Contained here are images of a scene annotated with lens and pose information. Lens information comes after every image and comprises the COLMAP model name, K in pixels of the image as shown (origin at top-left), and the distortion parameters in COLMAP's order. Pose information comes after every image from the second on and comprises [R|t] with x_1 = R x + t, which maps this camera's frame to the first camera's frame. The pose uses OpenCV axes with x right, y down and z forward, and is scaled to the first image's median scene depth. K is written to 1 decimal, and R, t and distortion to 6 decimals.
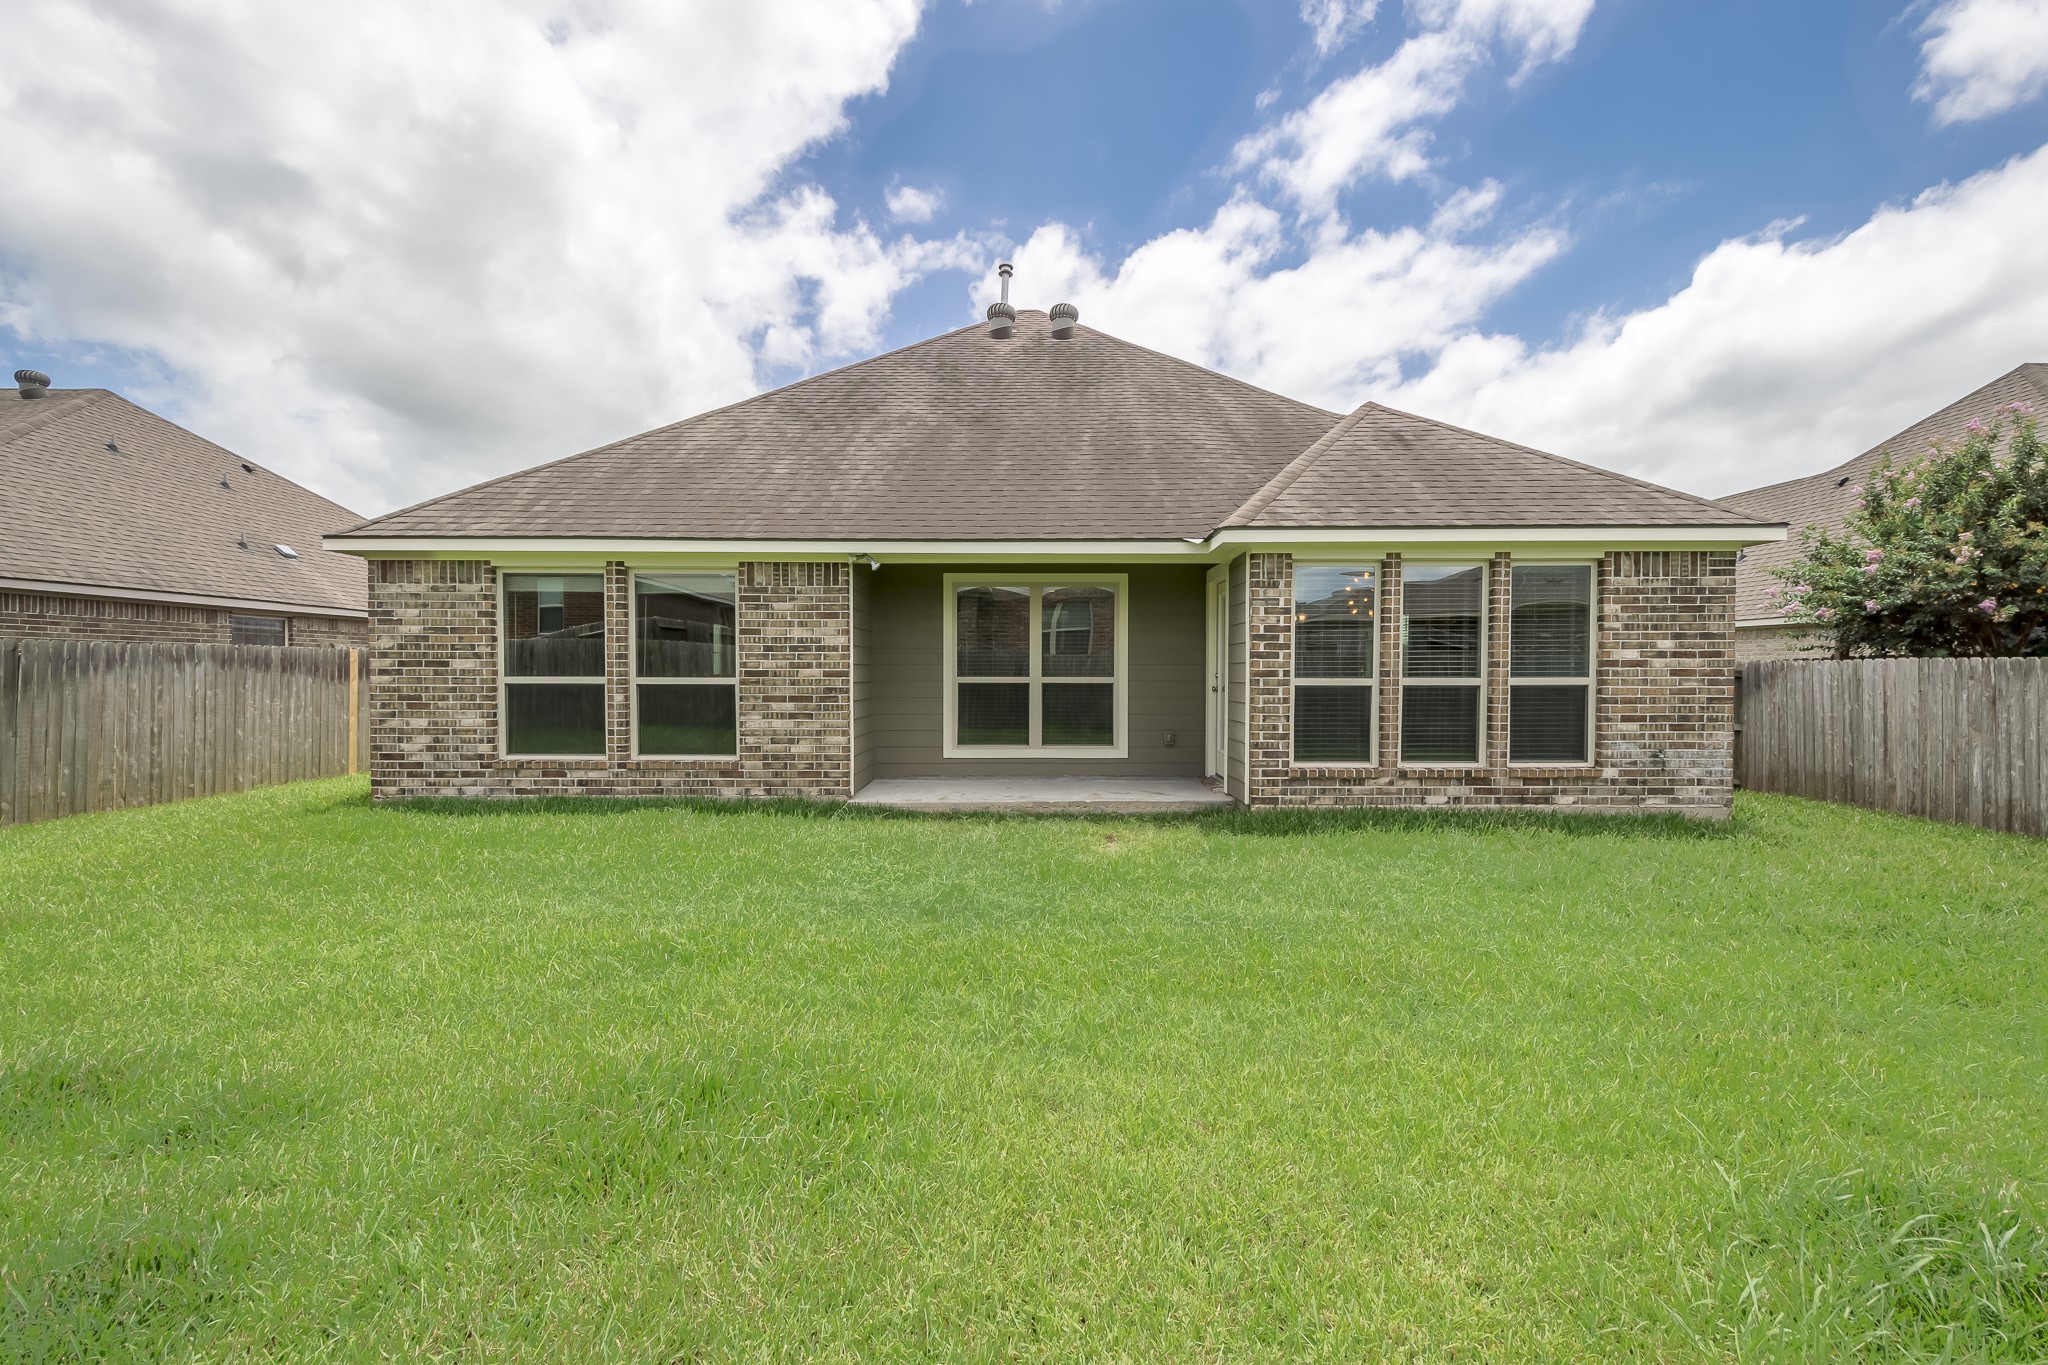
lens RADIAL K [[902.9, 0, 1033.0], [0, 902.9, 682.9], [0, 0, 1]] dist [0.011664, -0.000041]
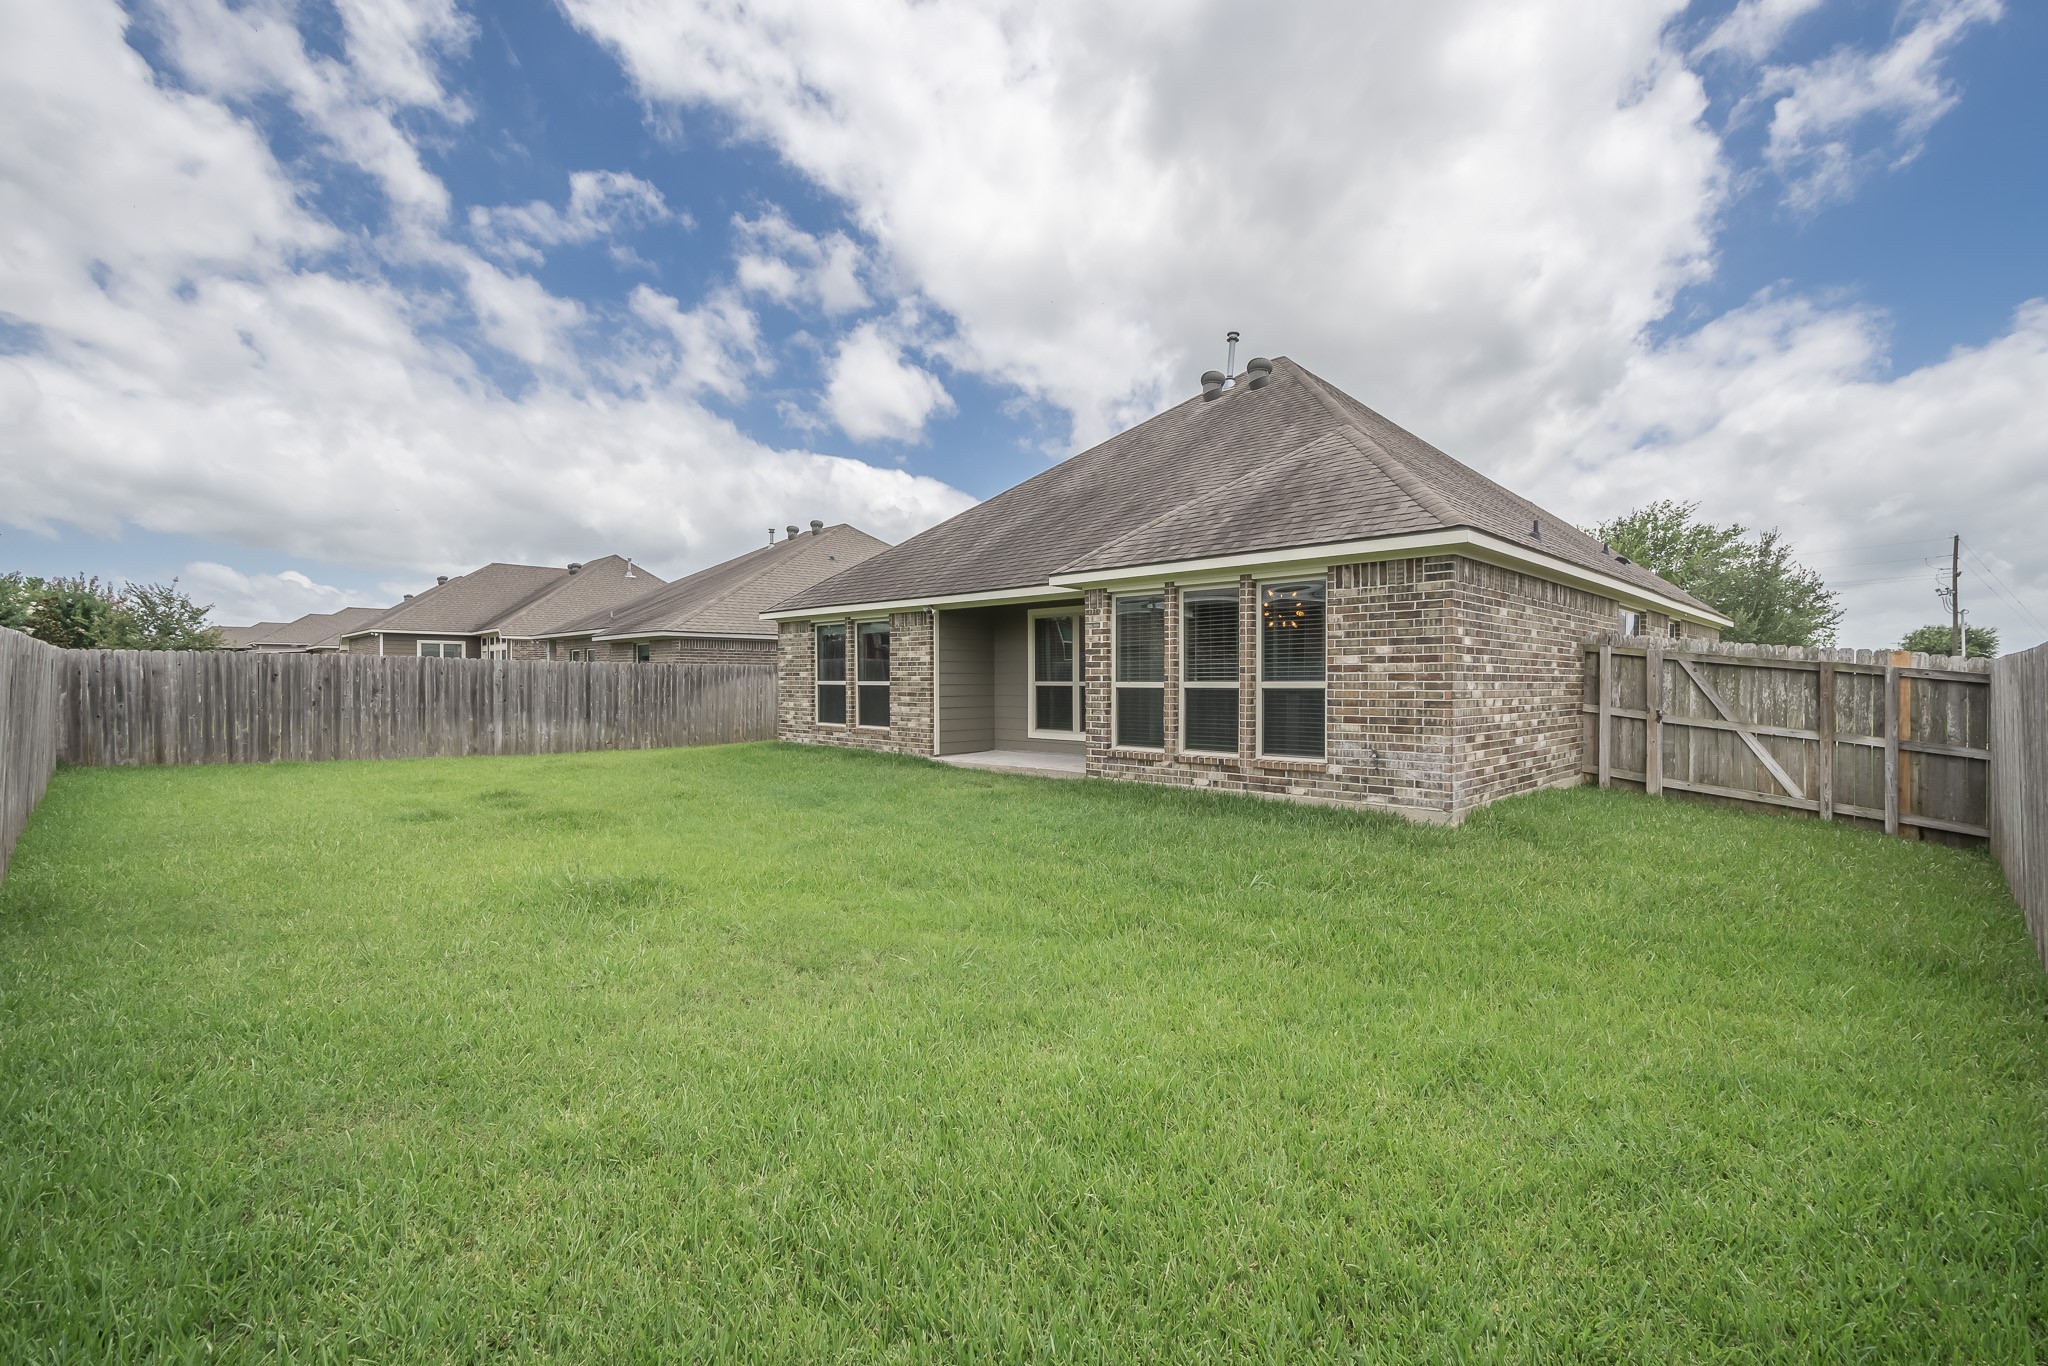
lens RADIAL K [[888.8, 0, 1031.1], [0, 888.8, 675.8], [0, 0, 1]] dist [0.002426, -0.000269]
pose [[0.716546, -0.004258, -0.697527, 1.037680], [-0.004734, 0.999929, -0.010967, 0.000660], [0.697523, 0.011161, 0.716475, -0.015420]]
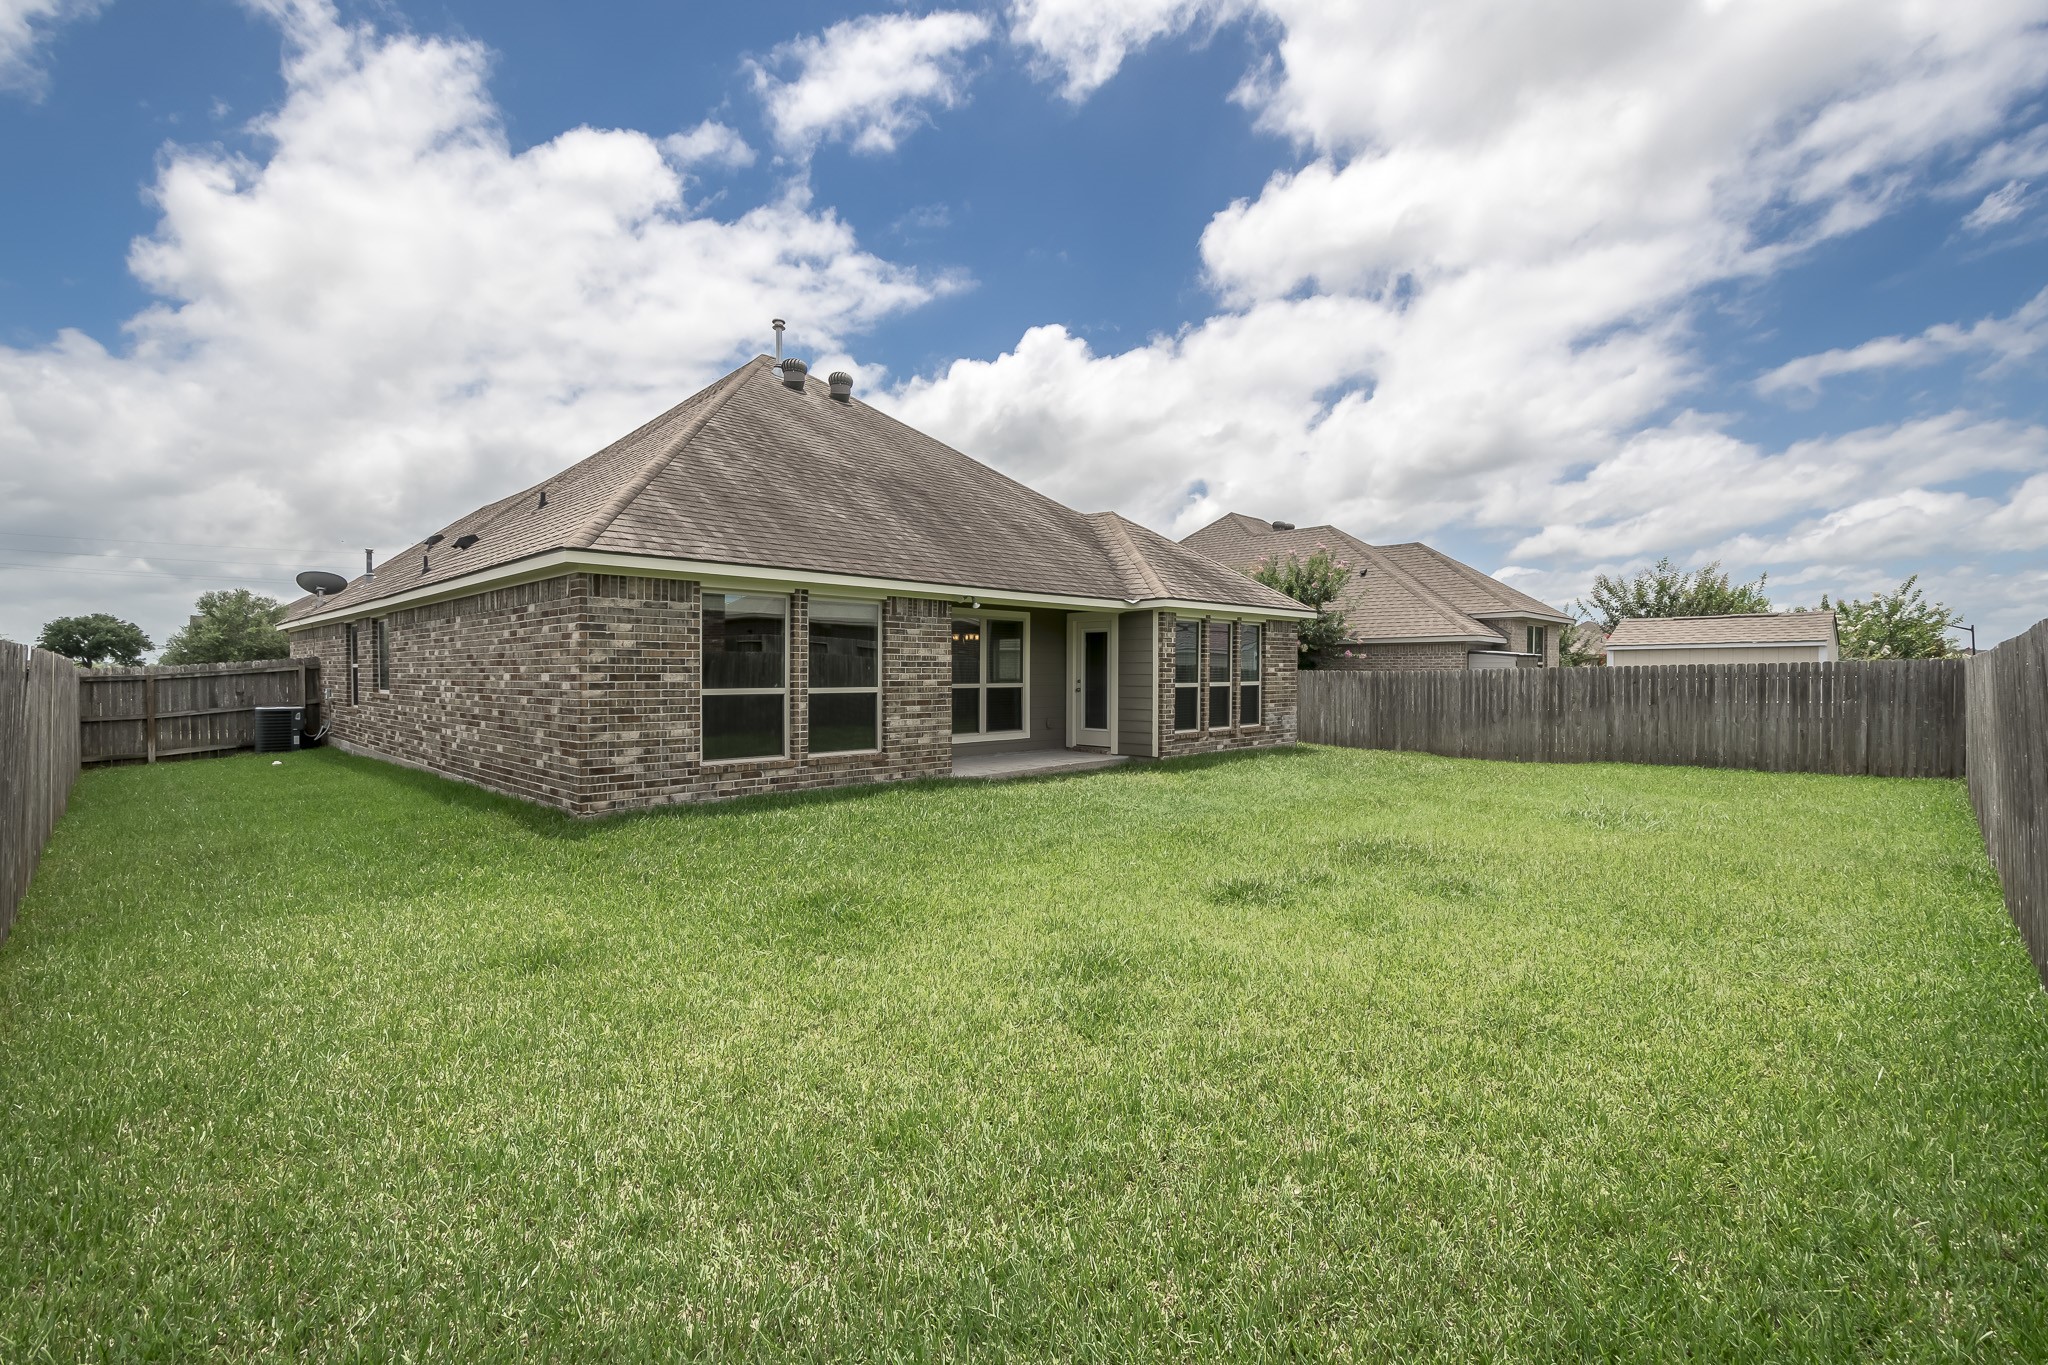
lens RADIAL K [[902.9, 0, 1033.0], [0, 902.9, 682.9], [0, 0, 1]] dist [0.011664, -0.000041]
pose [[0.698427, -0.010078, 0.715610, -1.090096], [0.009437, 0.999944, 0.004871, -0.015881], [-0.715619, 0.003351, 0.698483, -0.033401]]
